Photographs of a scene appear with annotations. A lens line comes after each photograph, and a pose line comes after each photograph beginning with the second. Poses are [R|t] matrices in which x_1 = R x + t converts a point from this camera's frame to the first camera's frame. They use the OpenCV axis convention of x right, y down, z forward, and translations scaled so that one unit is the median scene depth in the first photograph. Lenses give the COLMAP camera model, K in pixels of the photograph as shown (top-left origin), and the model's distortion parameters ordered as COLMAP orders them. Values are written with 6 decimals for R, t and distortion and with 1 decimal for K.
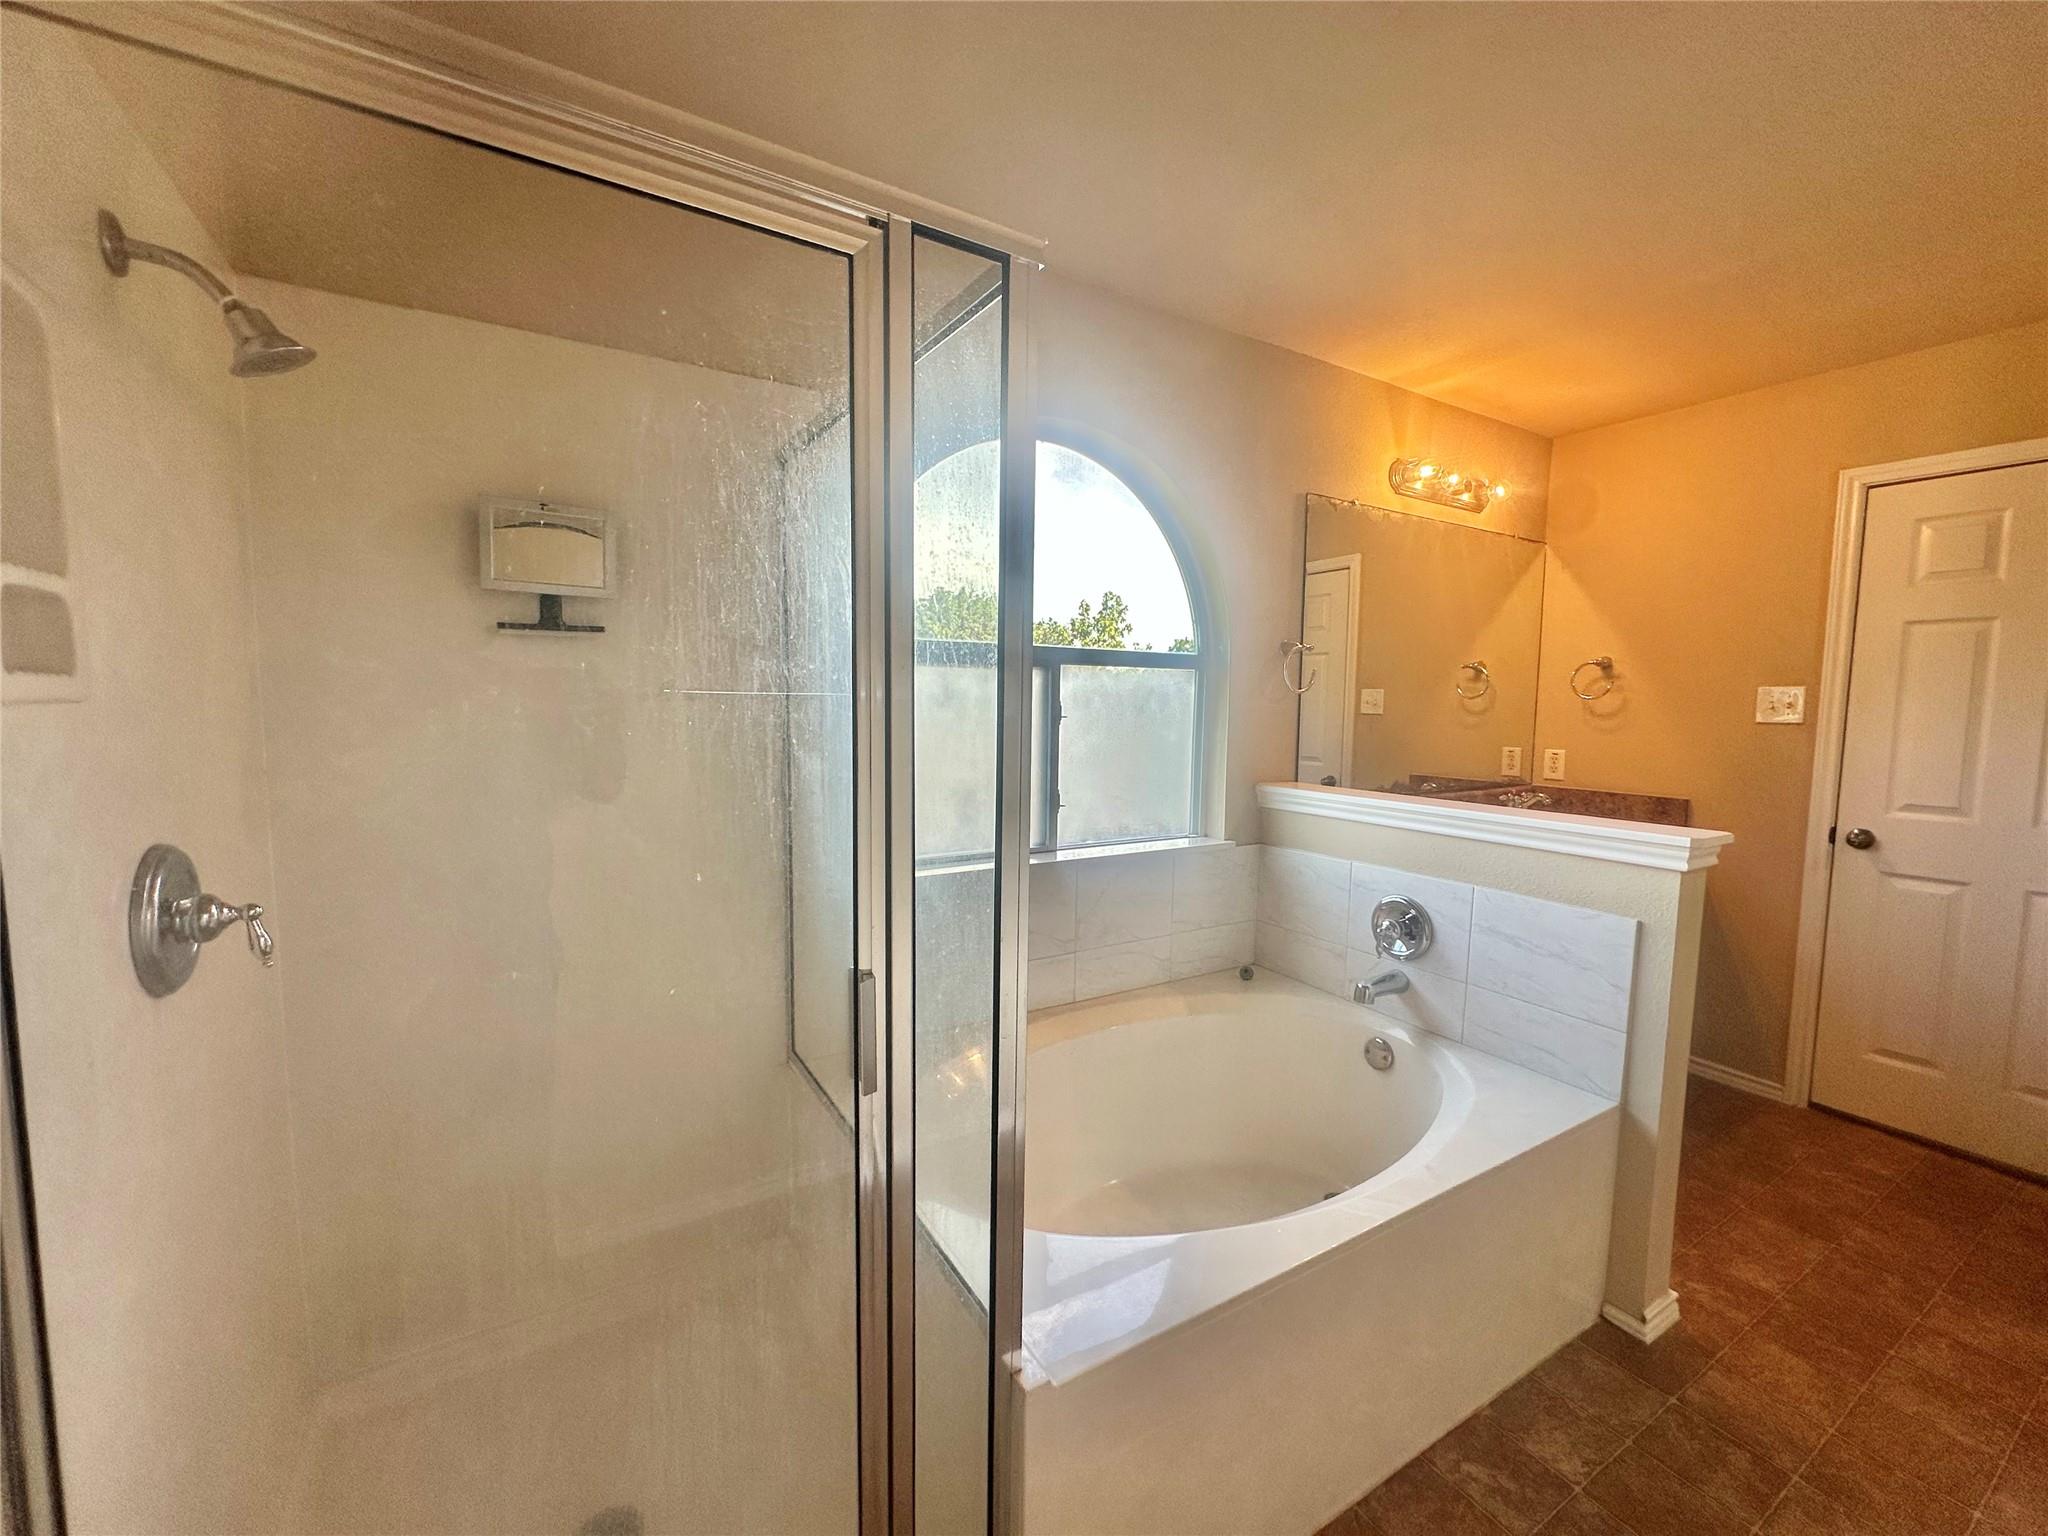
lens RADIAL K [[818.0, 0, 1008.9], [0, 818.0, 764.8], [0, 0, 1]] dist [0.000325, 0.000342]
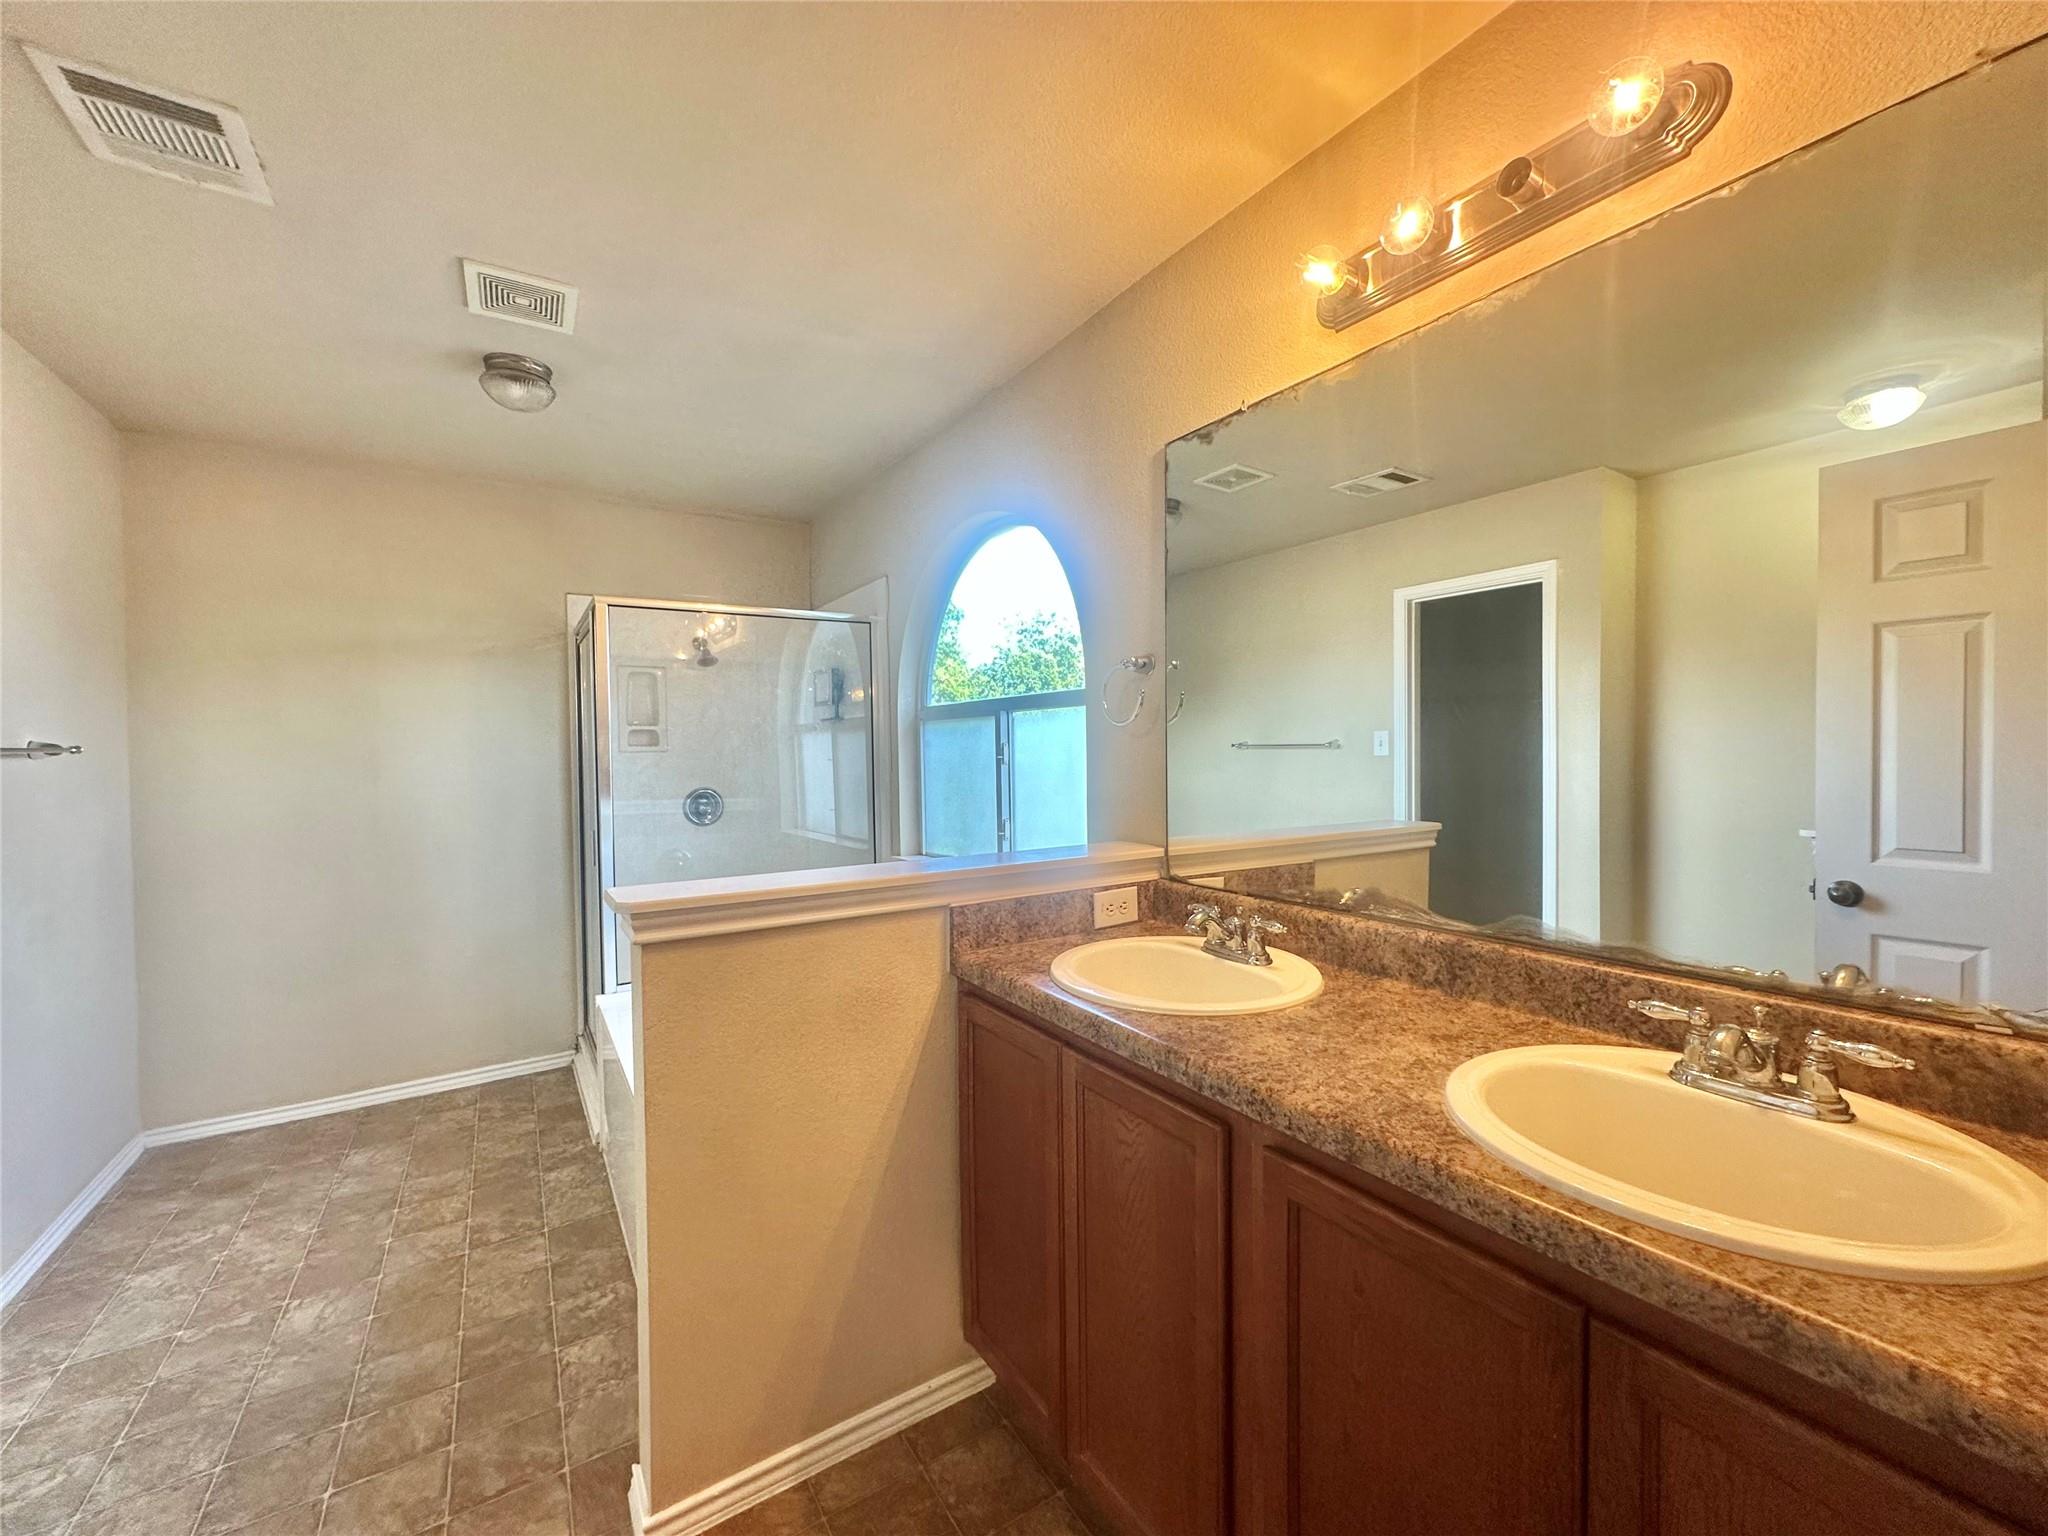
lens RADIAL K [[818.0, 0, 1039.9], [0, 818.0, 768.9], [0, 0, 1]] dist [0.000325, 0.000342]
pose [[0.043156, 0.010021, -0.999018, 1.980183], [-0.069084, 0.997586, 0.007022, -0.090516], [0.996677, 0.068713, 0.043744, 1.616298]]
